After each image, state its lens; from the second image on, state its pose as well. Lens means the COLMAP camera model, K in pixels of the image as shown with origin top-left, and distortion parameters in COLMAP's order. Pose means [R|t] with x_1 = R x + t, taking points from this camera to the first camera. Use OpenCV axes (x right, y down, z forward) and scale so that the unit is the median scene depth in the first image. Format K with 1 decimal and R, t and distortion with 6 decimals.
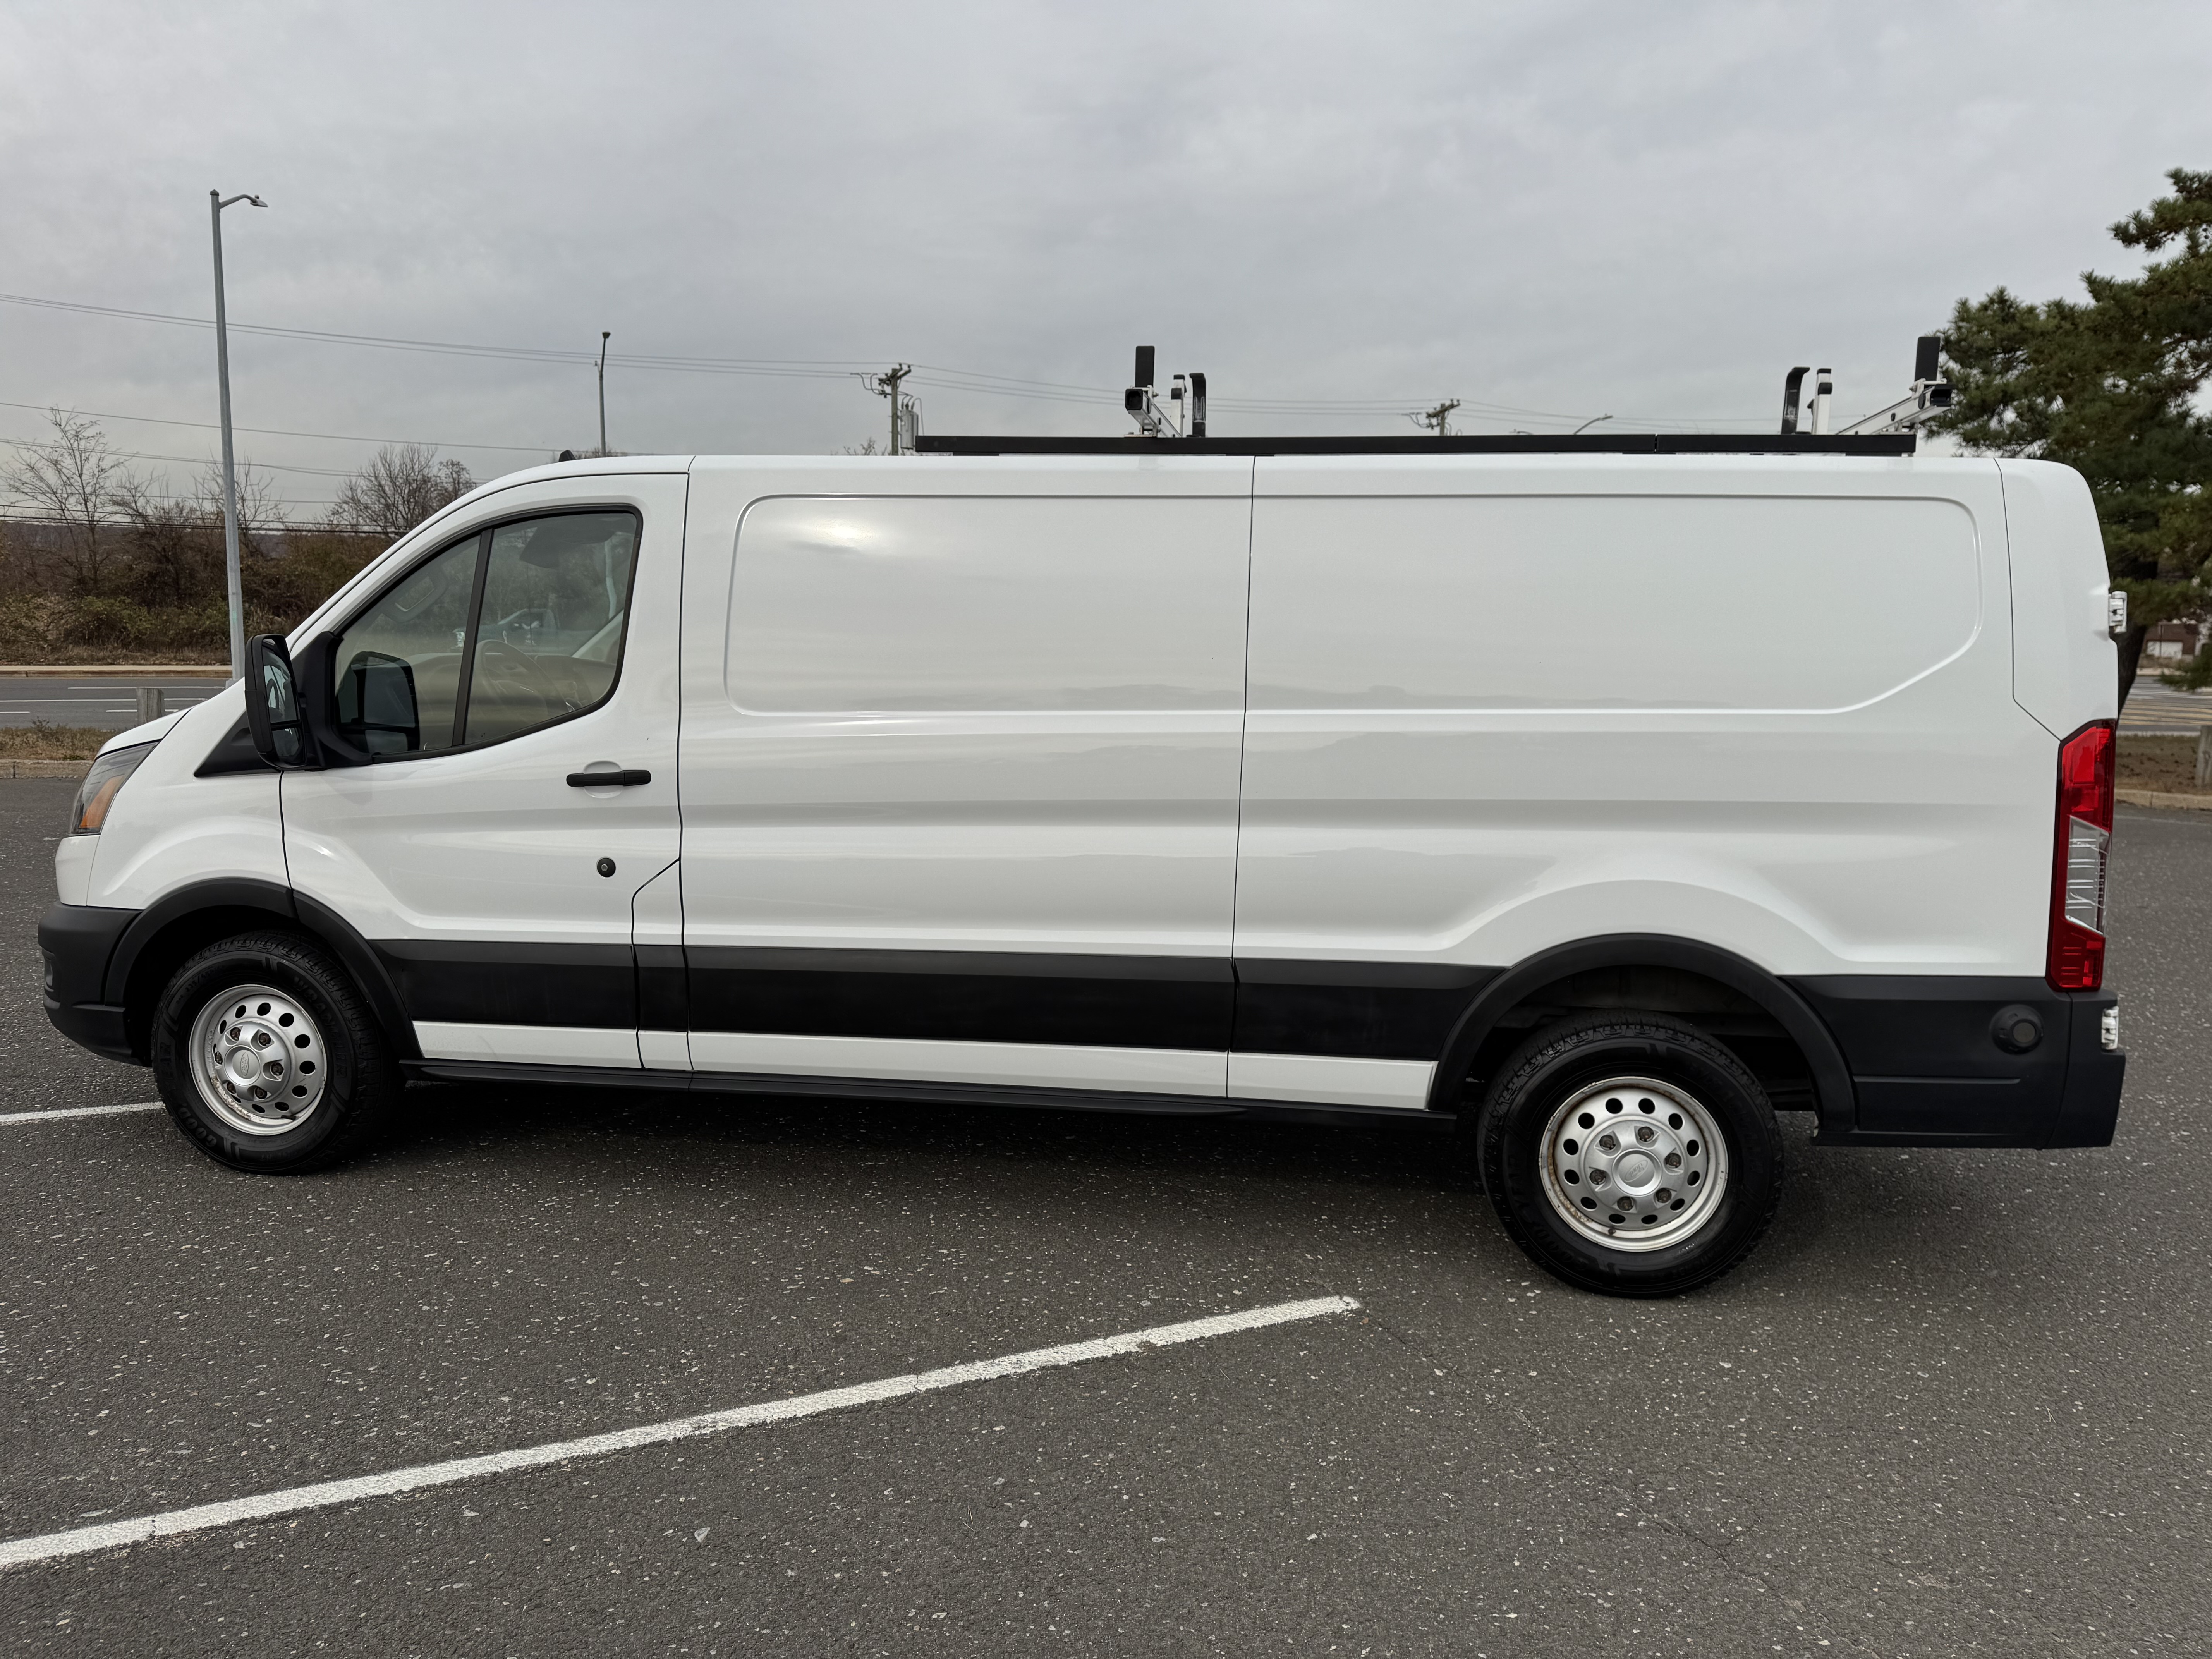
lens RADIAL K [[1530.0, 0, 1100.0], [0, 1530.0, 834.6], [0, 0, 1]] dist [0.037938, -0.059115]
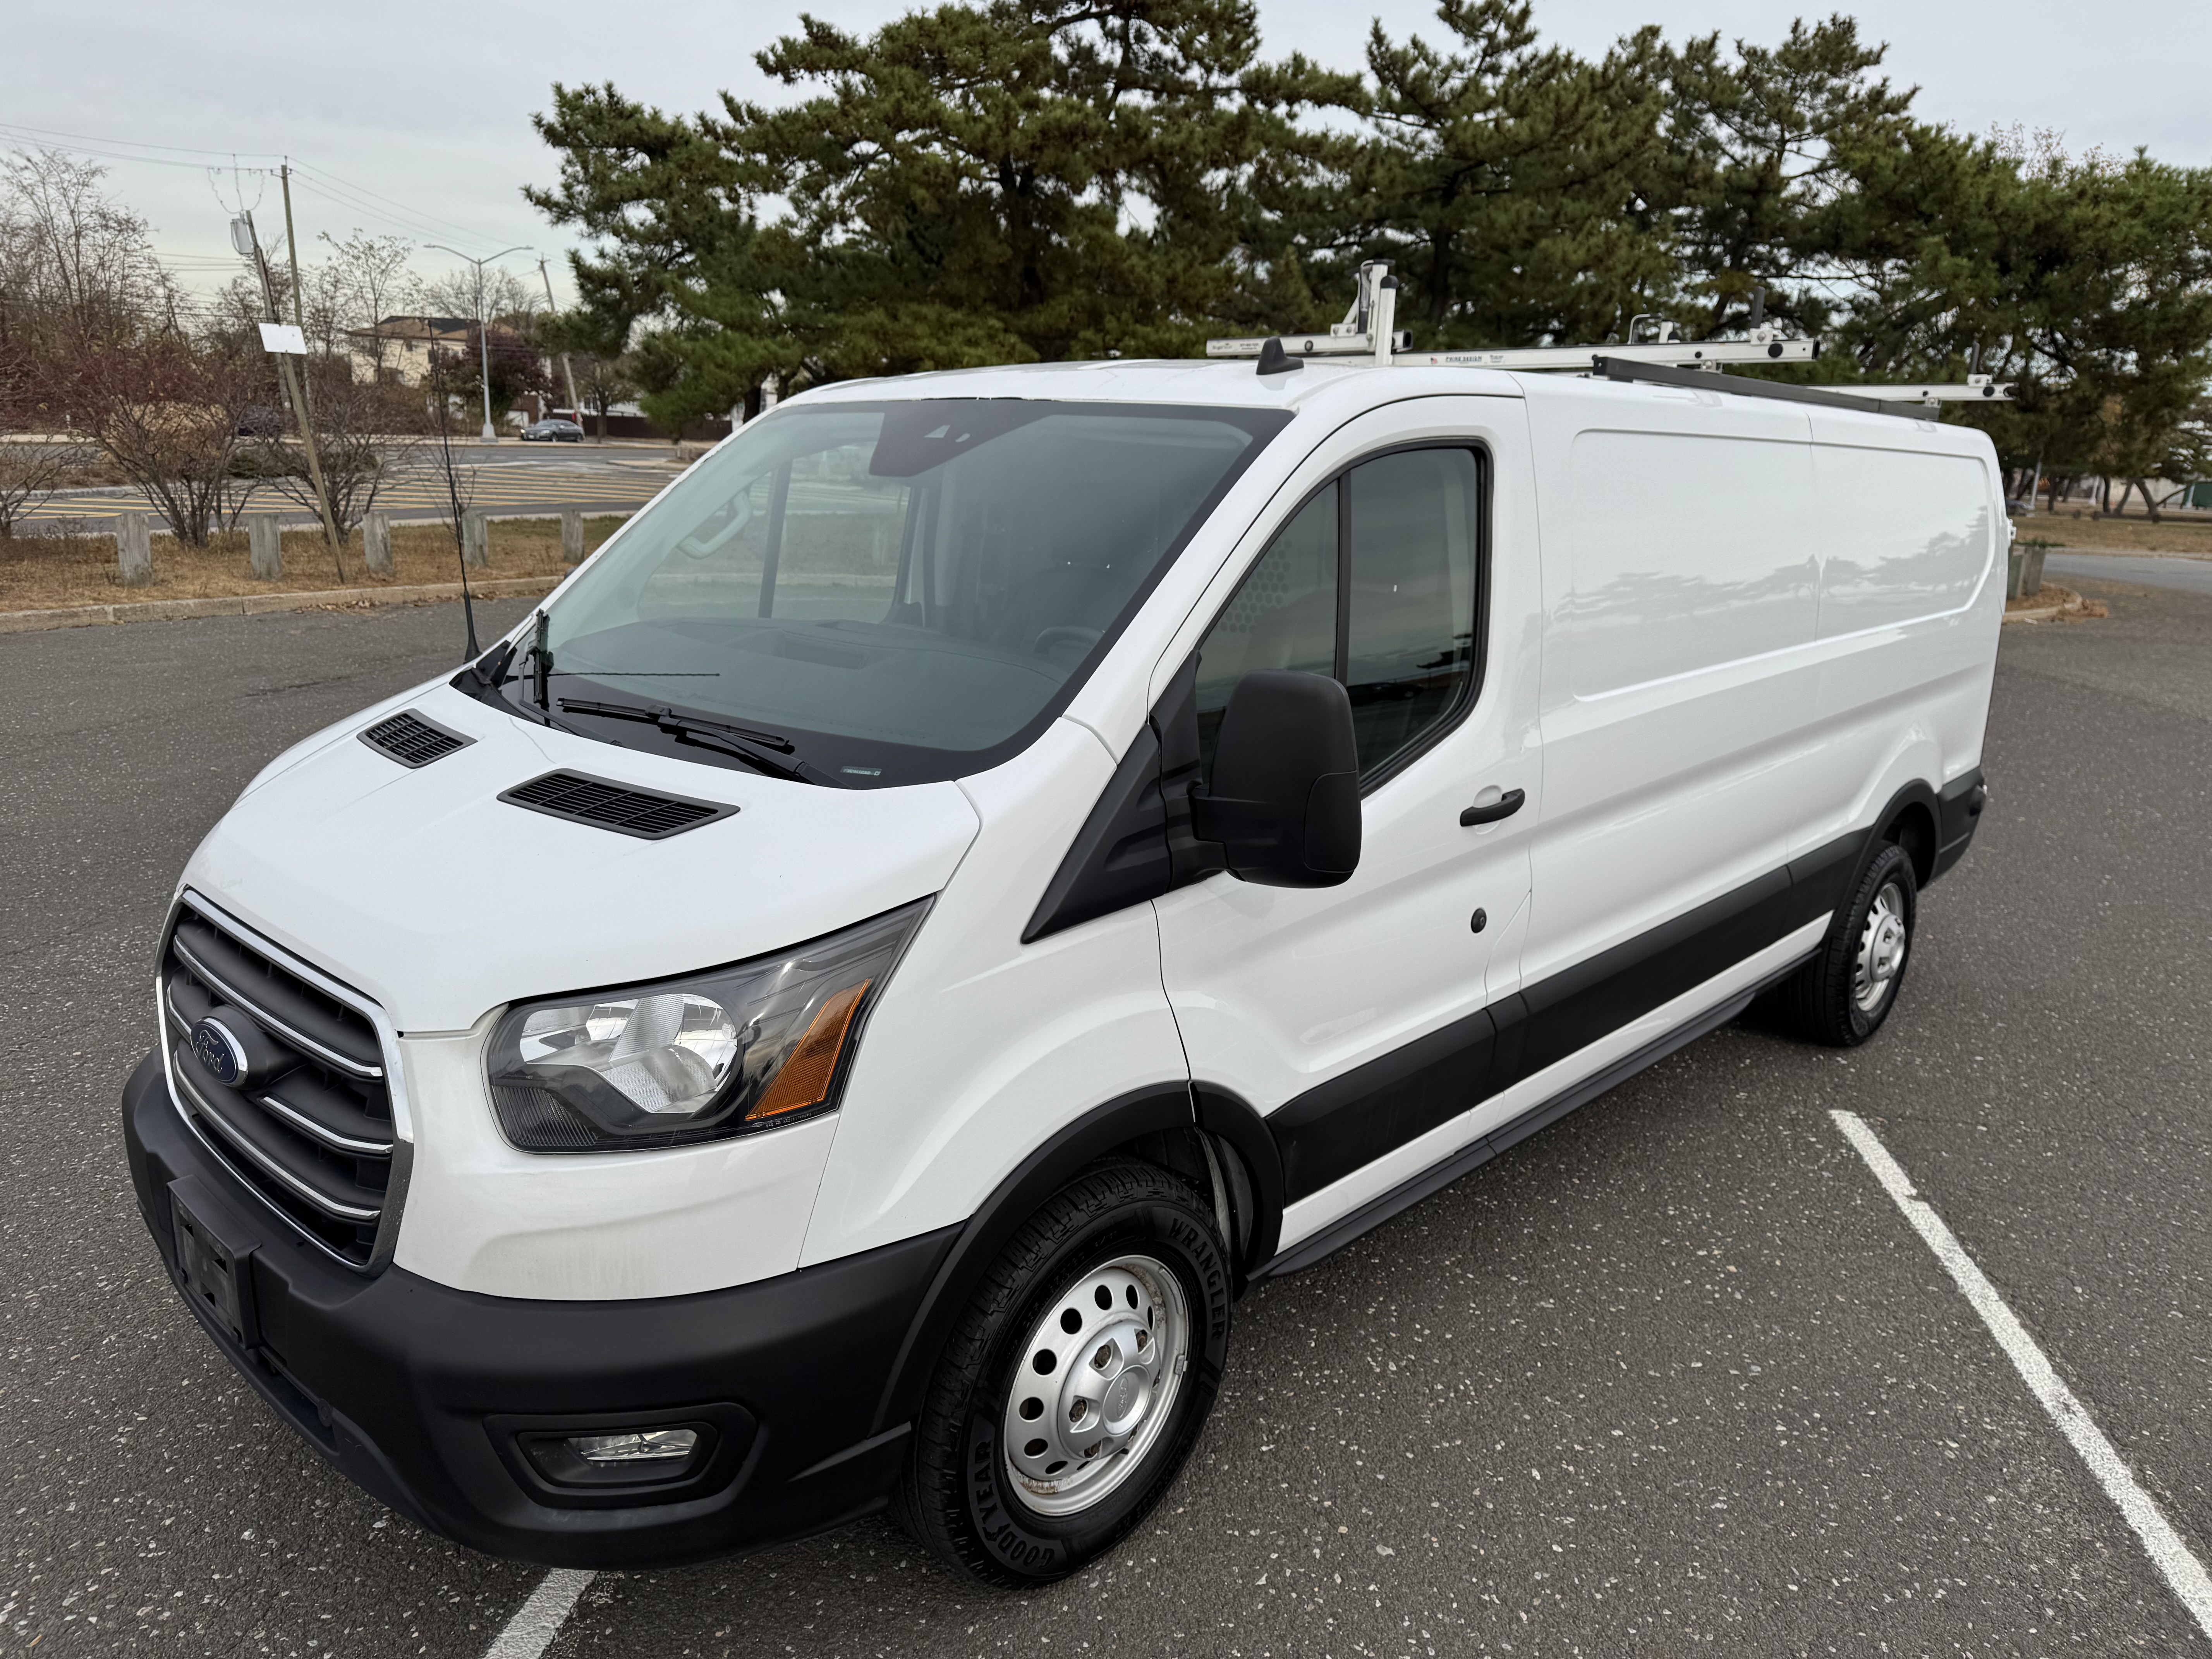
lens RADIAL K [[1530.0, 0, 1104.6], [0, 1530.0, 817.4], [0, 0, 1]] dist [0.037938, -0.059115]
pose [[0.570547, -0.184062, 0.800373, -0.976271], [0.069923, 0.981910, 0.175966, -0.168769], [-0.818283, -0.044432, 0.573096, 0.669973]]
